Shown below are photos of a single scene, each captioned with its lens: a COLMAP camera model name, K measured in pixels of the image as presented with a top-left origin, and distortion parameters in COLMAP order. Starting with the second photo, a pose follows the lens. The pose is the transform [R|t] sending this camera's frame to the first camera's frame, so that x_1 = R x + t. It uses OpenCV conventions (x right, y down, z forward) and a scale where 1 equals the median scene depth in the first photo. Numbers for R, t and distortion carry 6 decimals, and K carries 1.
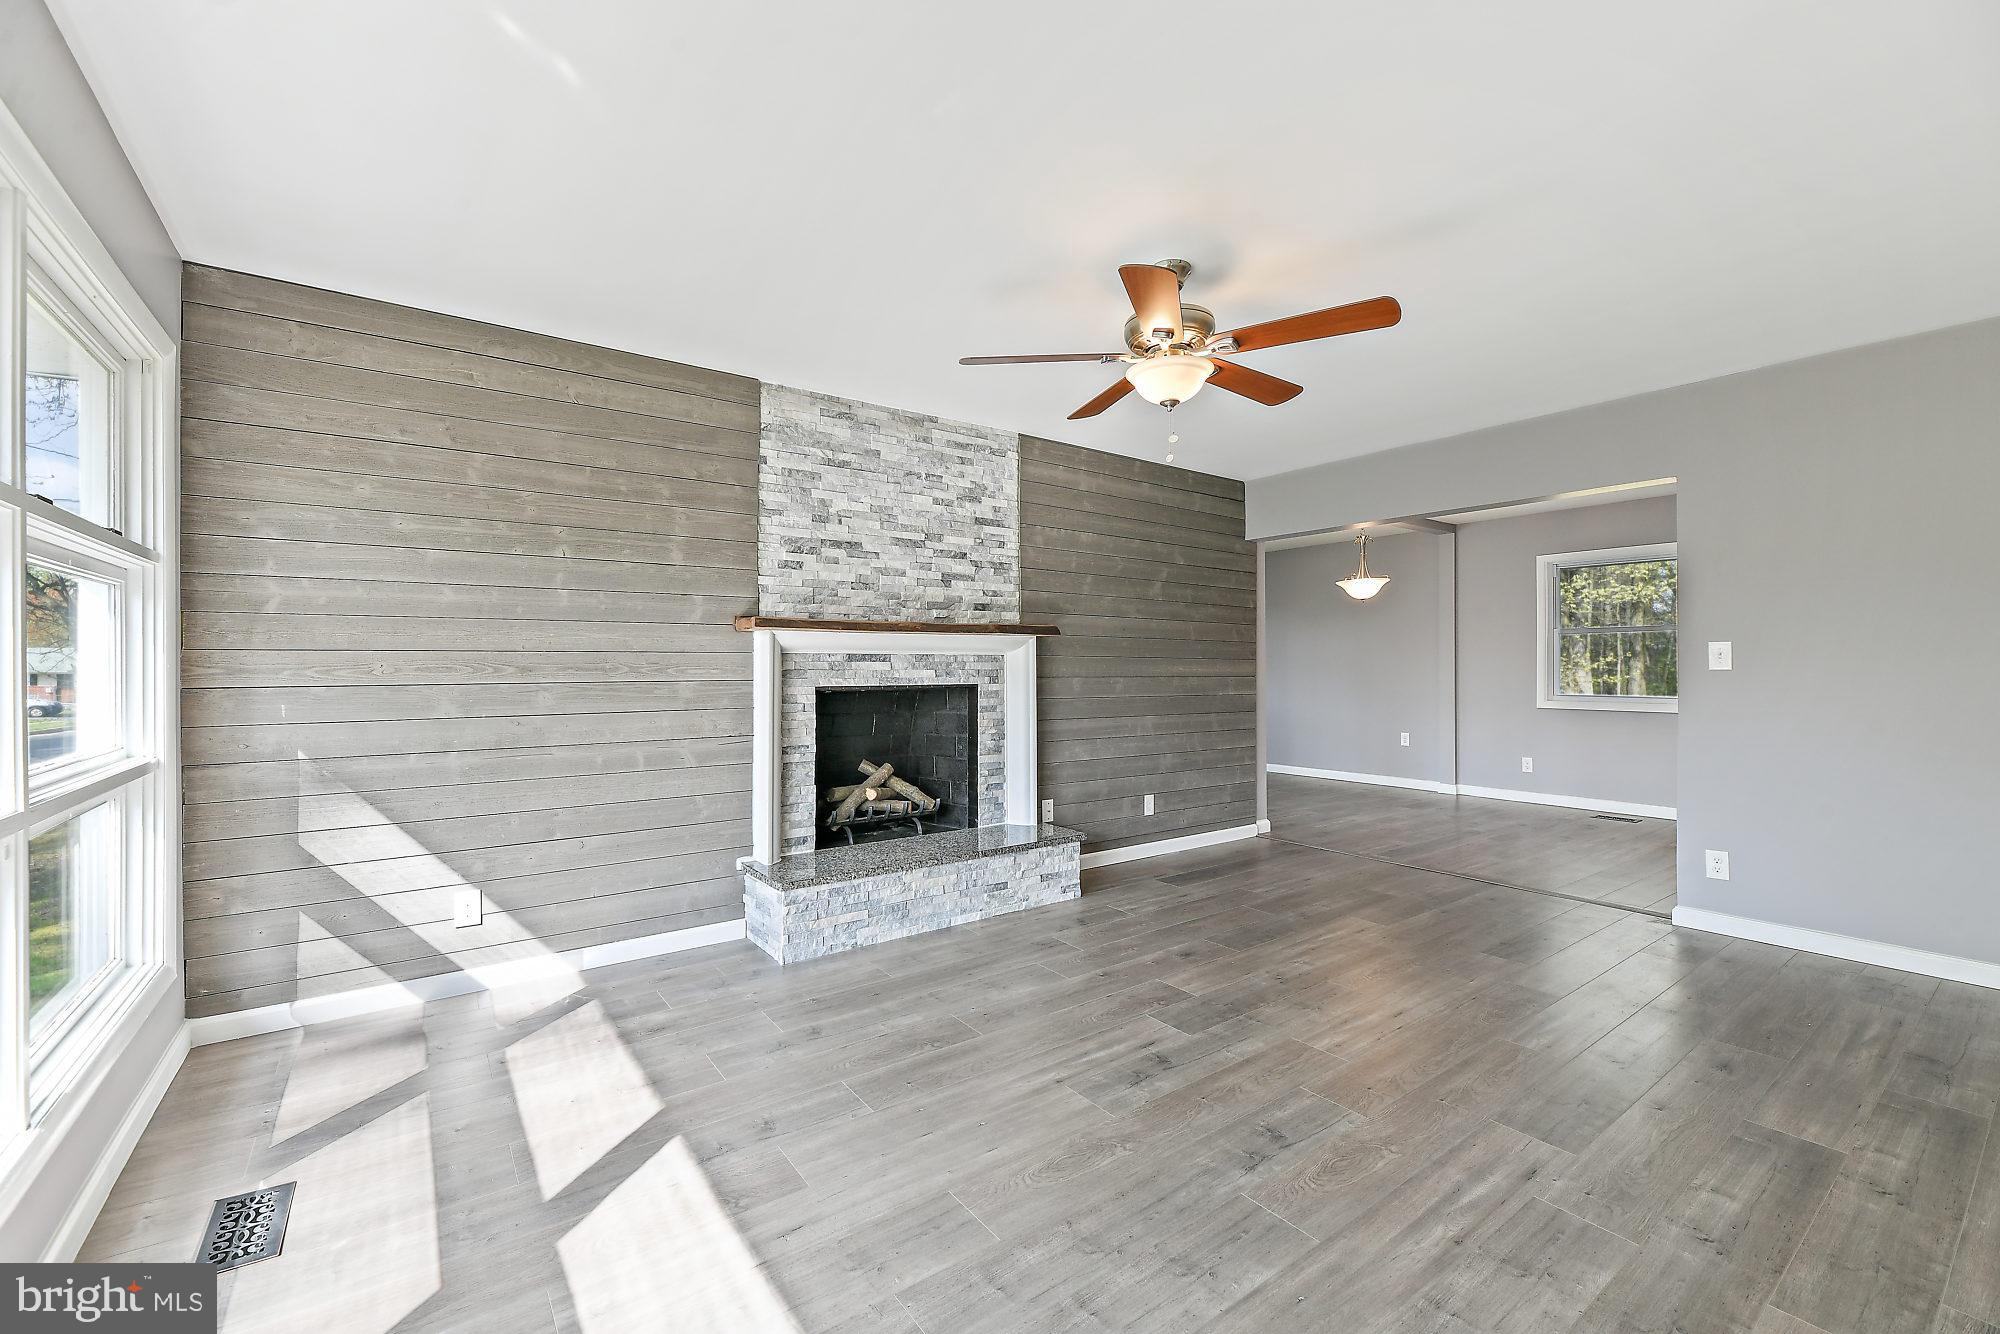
lens RADIAL K [[821.5, 0, 996.4], [0, 821.5, 665.4], [0, 0, 1]] dist [0.000286, -0.000066]
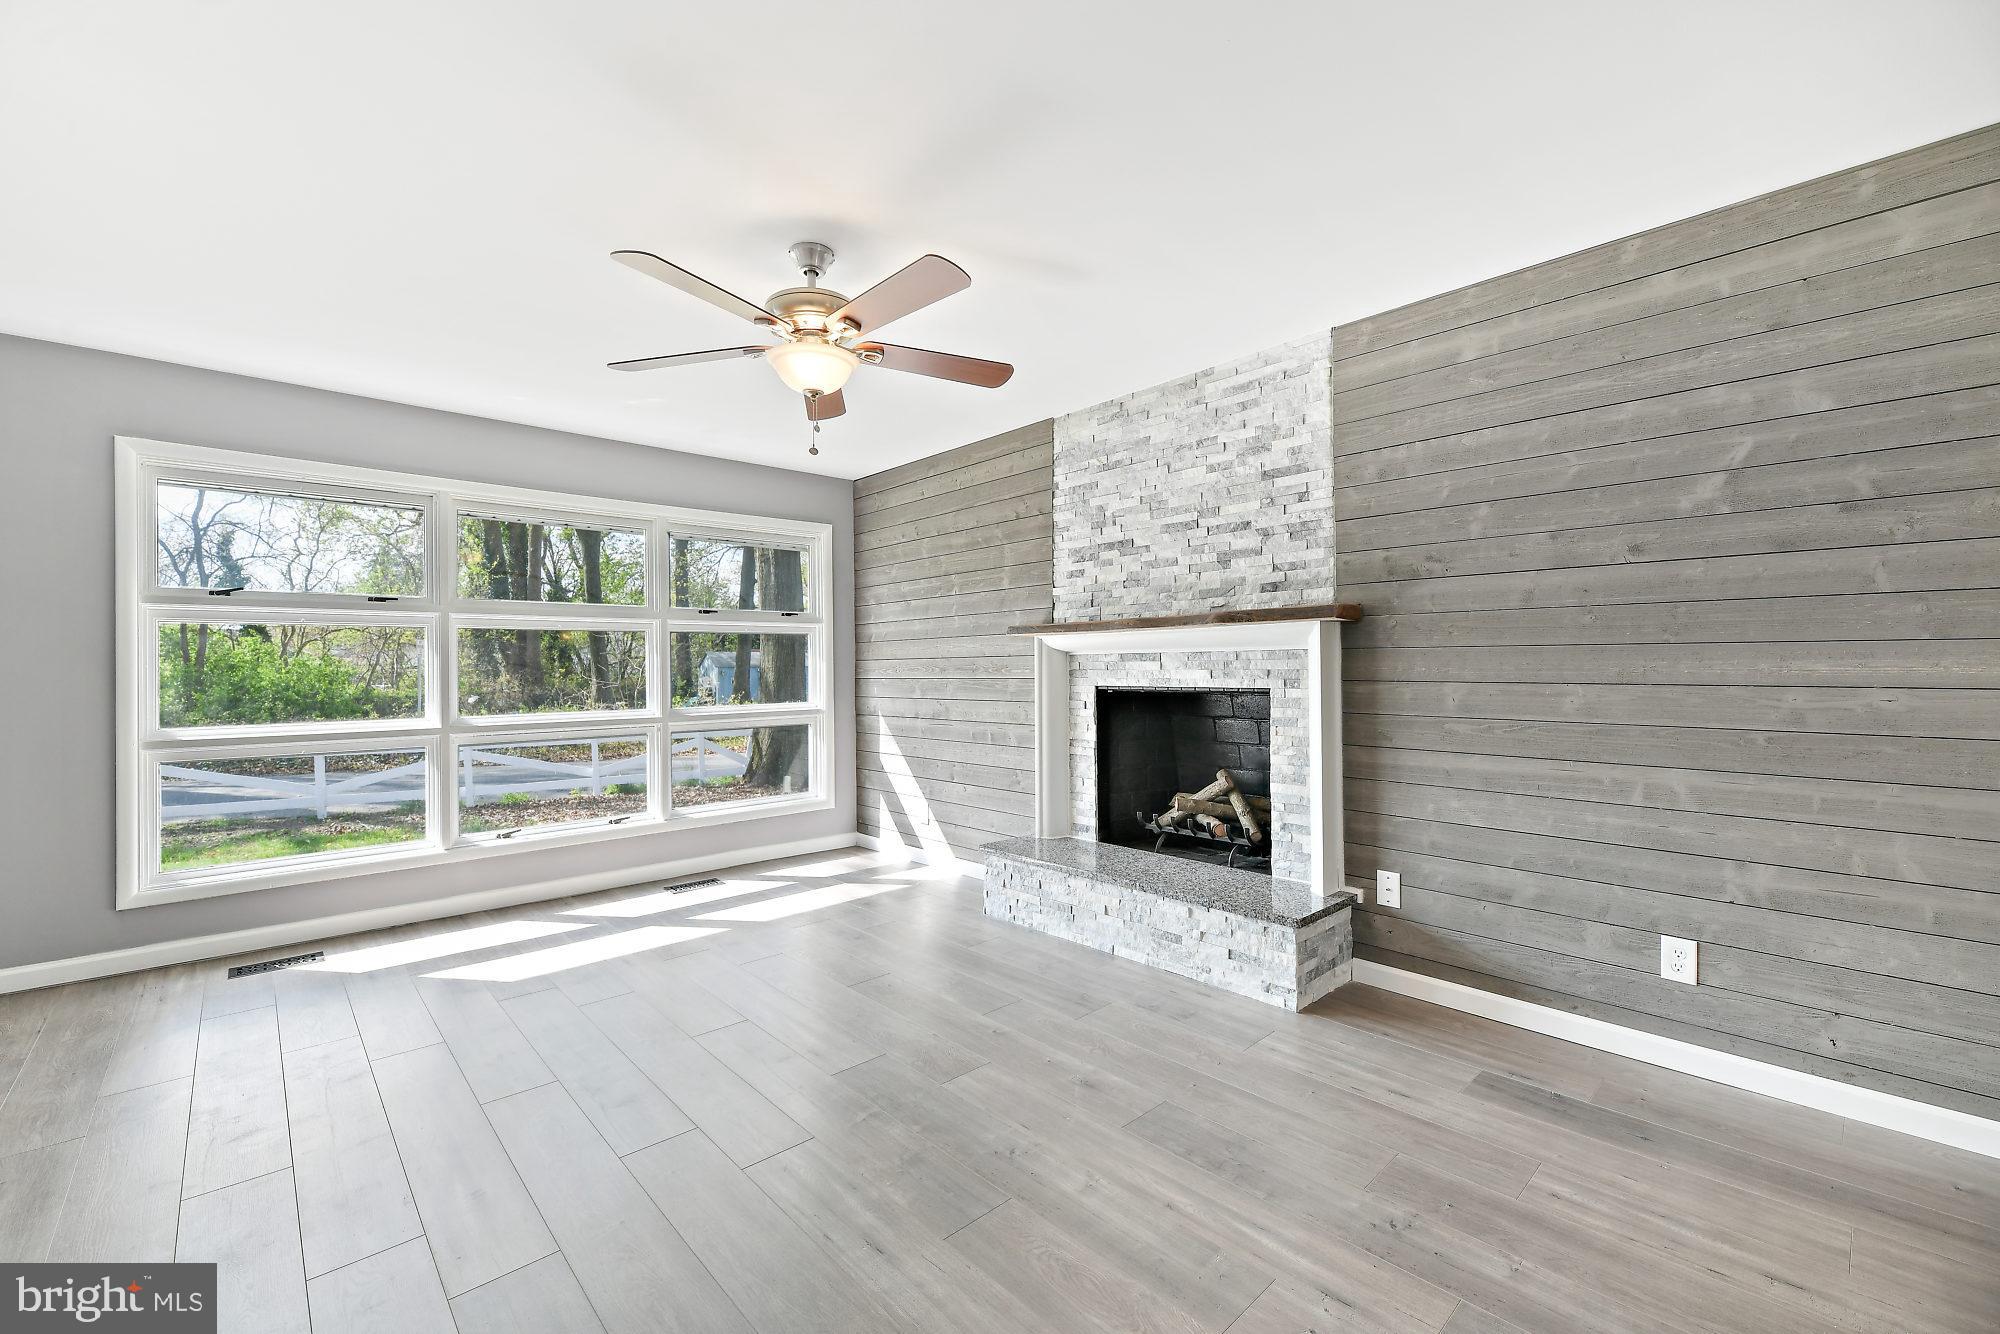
lens RADIAL K [[821.5, 0, 996.4], [0, 821.5, 665.4], [0, 0, 1]] dist [0.000286, -0.000066]
pose [[0.112864, -0.002154, -0.993608, 0.772906], [0.009150, 0.999958, -0.001129, -0.000068], [0.993568, -0.008964, 0.112879, 0.721150]]
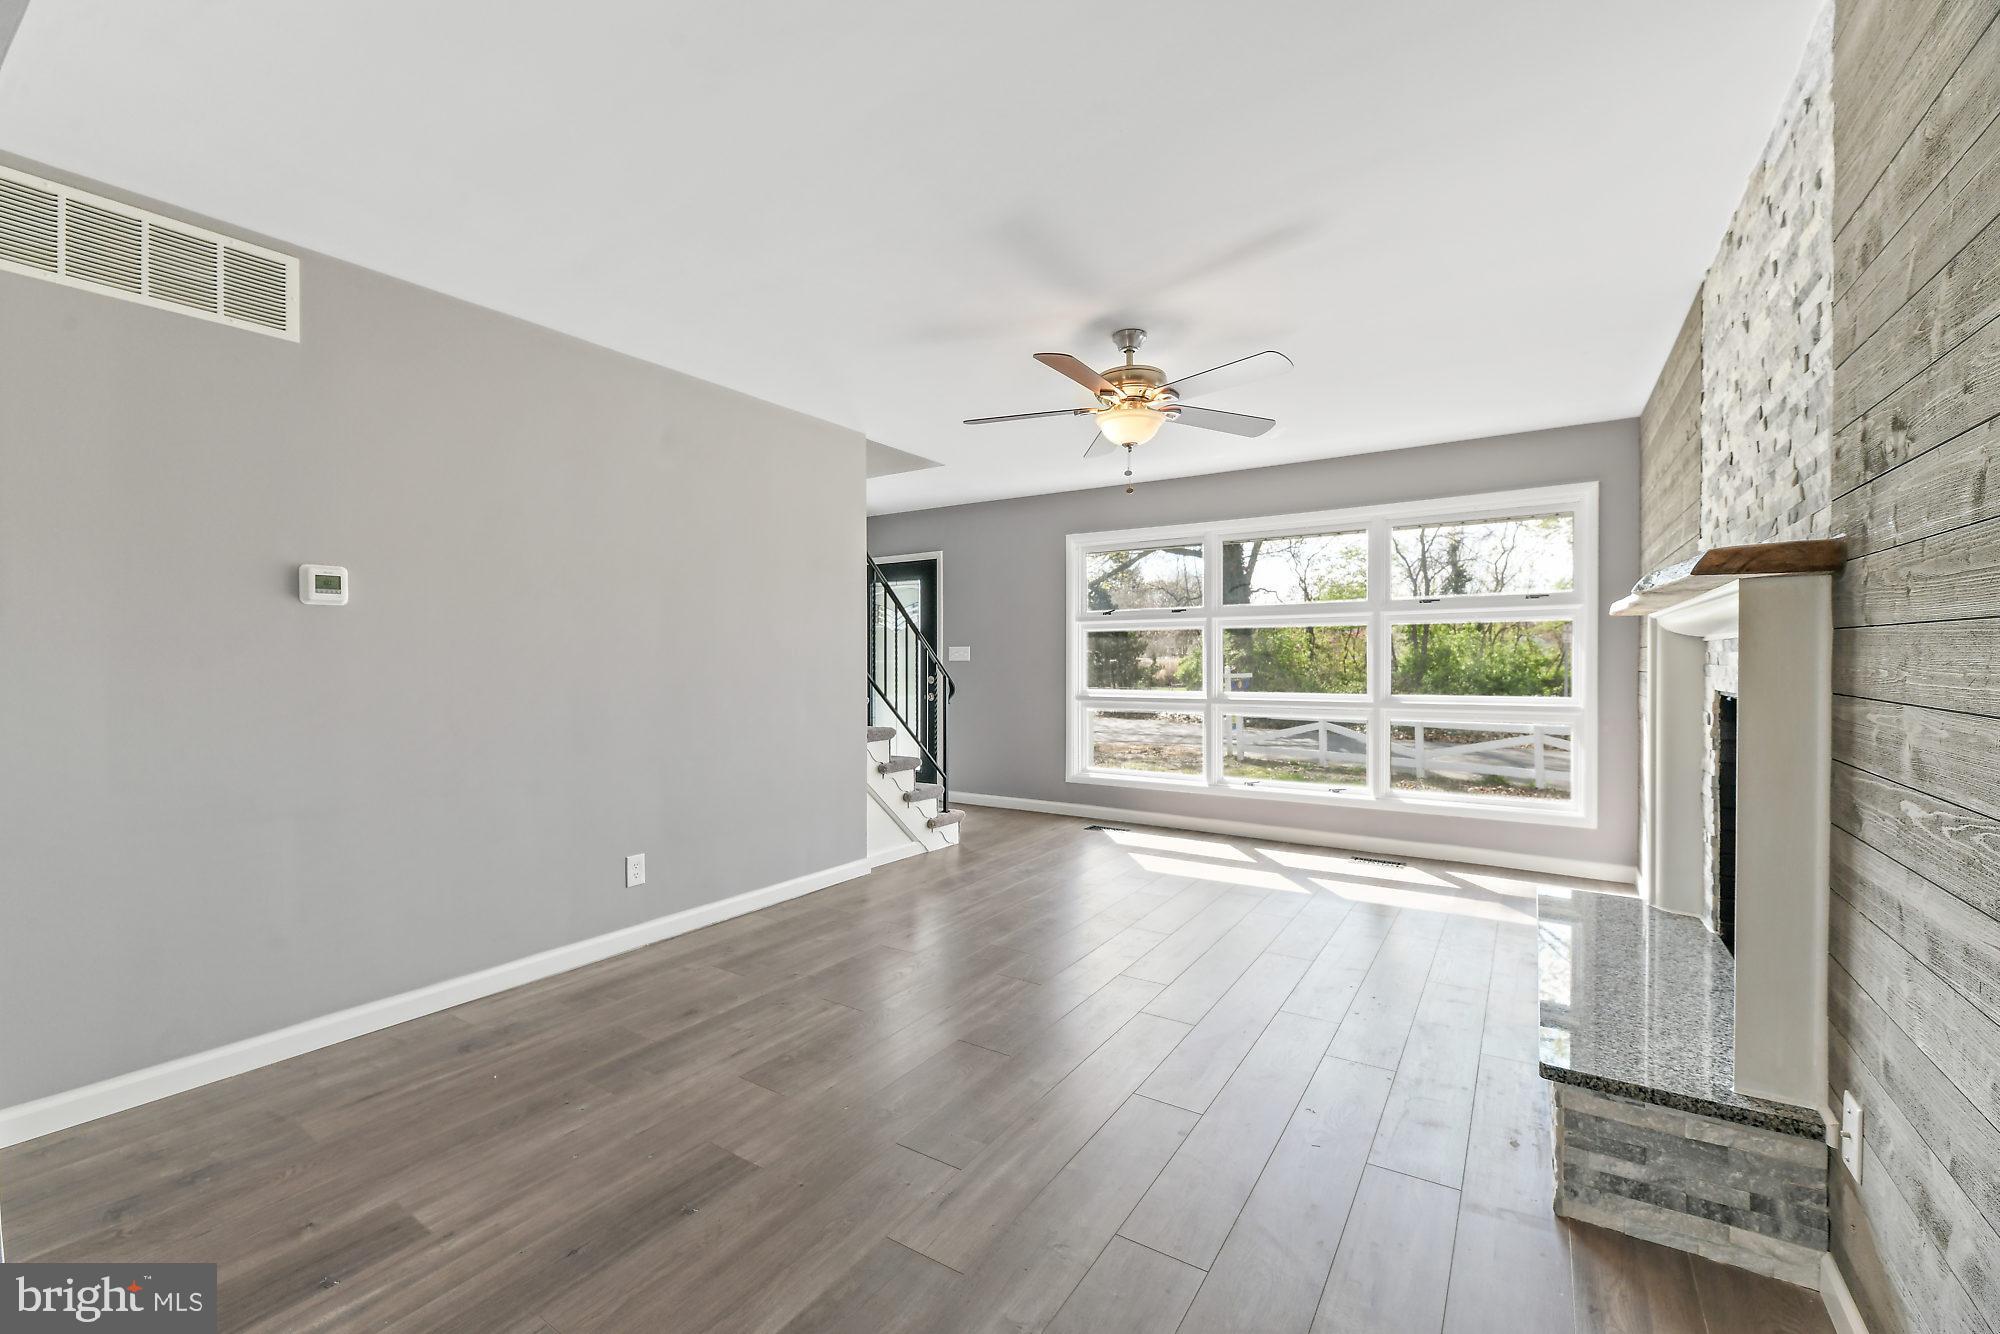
lens RADIAL K [[821.5, 0, 996.4], [0, 821.5, 665.4], [0, 0, 1]] dist [0.000286, -0.000066]
pose [[-0.936726, 0.006900, -0.349994, 0.539416], [0.004795, 0.999965, 0.006883, -0.001421], [0.350030, 0.004769, -0.936727, 1.359226]]
